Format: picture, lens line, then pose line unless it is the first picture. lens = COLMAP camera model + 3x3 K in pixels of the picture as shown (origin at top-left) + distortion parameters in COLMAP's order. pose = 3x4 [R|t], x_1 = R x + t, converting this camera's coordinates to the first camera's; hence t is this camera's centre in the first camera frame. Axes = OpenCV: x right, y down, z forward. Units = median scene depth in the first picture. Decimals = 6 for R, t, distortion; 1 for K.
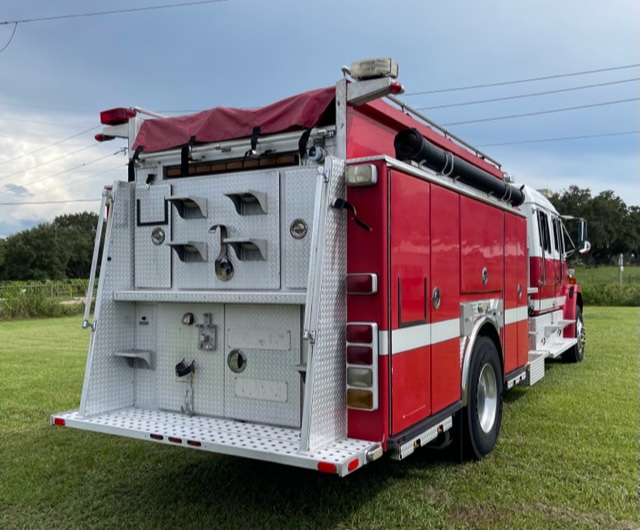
lens RADIAL K [[632.8, 0, 320.4], [0, 632.8, 260.7], [0, 0, 1]] dist [0.021658, 0.000000]
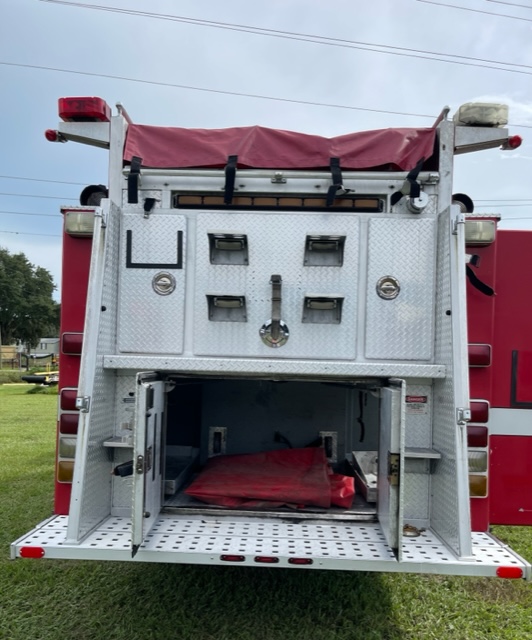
lens RADIAL K [[632.8, 0, 265.8], [0, 632.8, 326.6], [0, 0, 1]] dist [0.021658, 0.000000]
pose [[0.880283, 0.038267, 0.472902, -0.526738], [-0.042135, 0.999109, -0.002416, 0.009003], [-0.472574, -0.017799, 0.881111, 0.307077]]
